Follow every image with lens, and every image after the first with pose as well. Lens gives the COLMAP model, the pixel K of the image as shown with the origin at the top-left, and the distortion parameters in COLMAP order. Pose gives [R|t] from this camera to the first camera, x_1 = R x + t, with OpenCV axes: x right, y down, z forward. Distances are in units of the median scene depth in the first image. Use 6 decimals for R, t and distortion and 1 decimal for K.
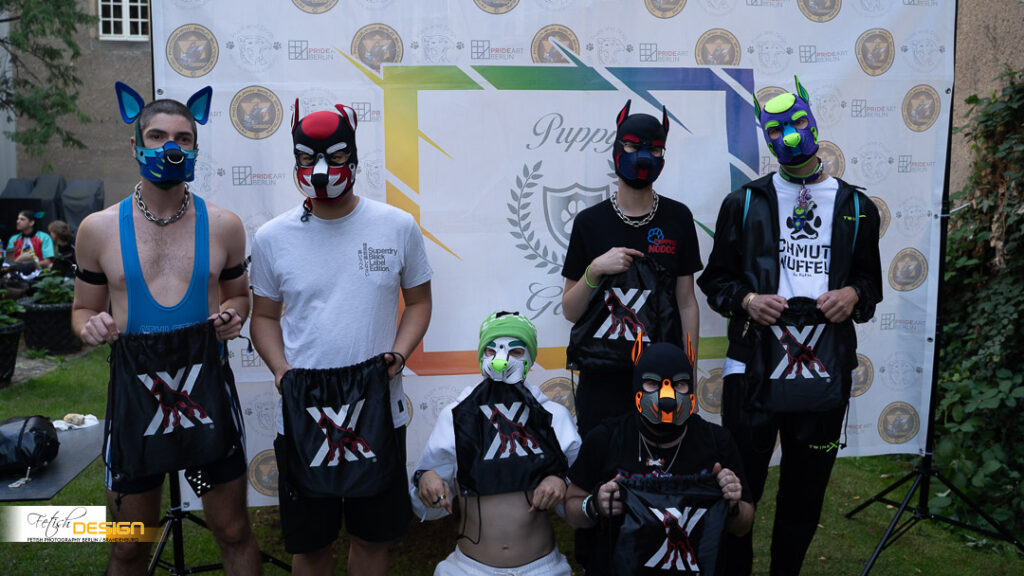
lens RADIAL K [[853.7, 0, 522.5], [0, 853.7, 283.0], [0, 0, 1]] dist [-0.108663, 0.052097]
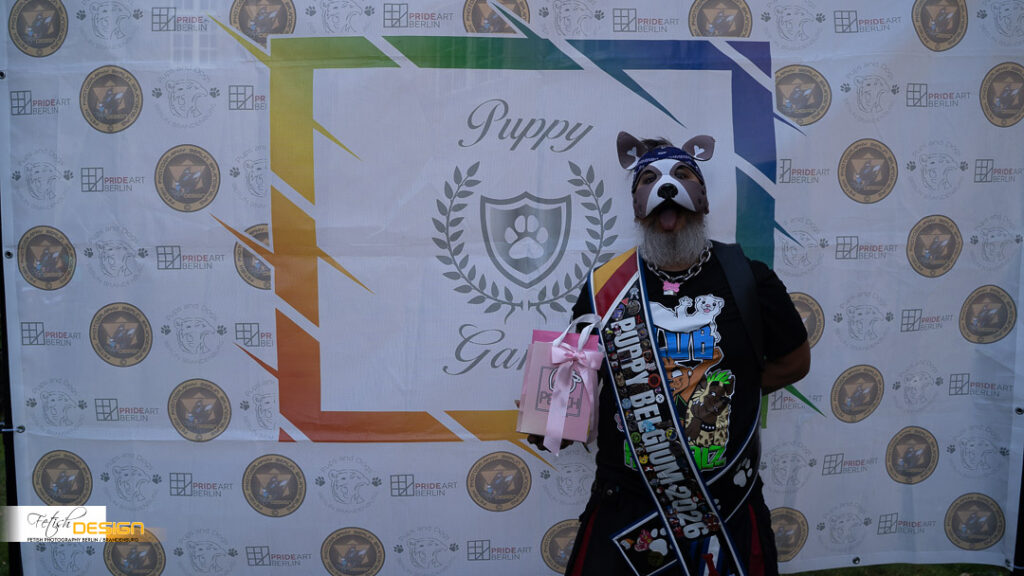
lens RADIAL K [[853.7, 0, 495.5], [0, 853.7, 272.7], [0, 0, 1]] dist [-0.108663, 0.052097]
pose [[0.993839, 0.016442, -0.109606, 0.123566], [-0.021659, 0.998680, -0.046579, -0.010871], [0.108695, 0.048666, 0.992883, 0.259702]]
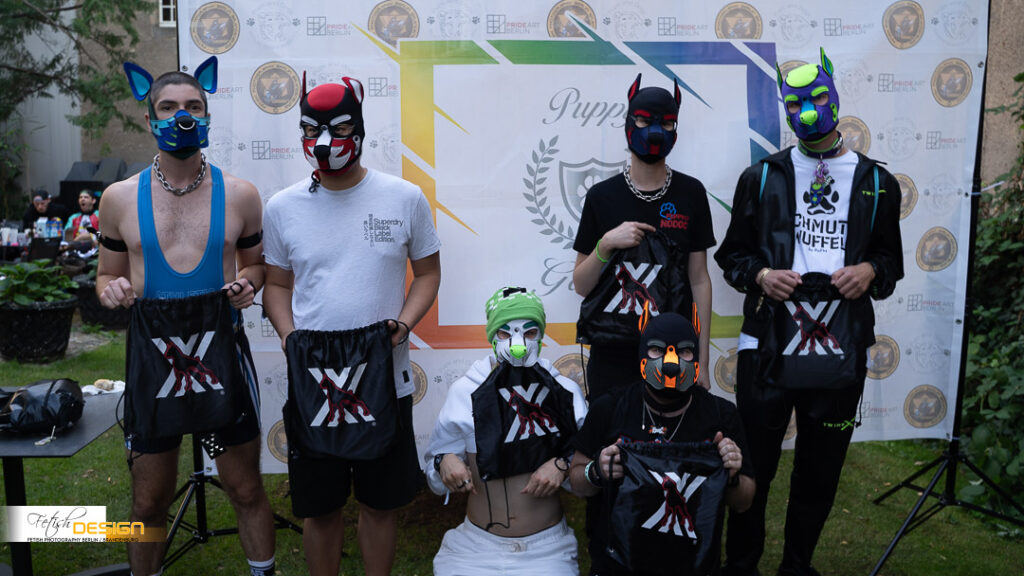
lens RADIAL K [[853.7, 0, 515.6], [0, 853.7, 286.8], [0, 0, 1]] dist [-0.108663, 0.052097]
pose [[0.997387, 0.011659, -0.071293, 0.047085], [-0.010140, 0.999715, 0.021627, 0.013168], [0.071525, -0.020848, 0.997221, -0.003531]]
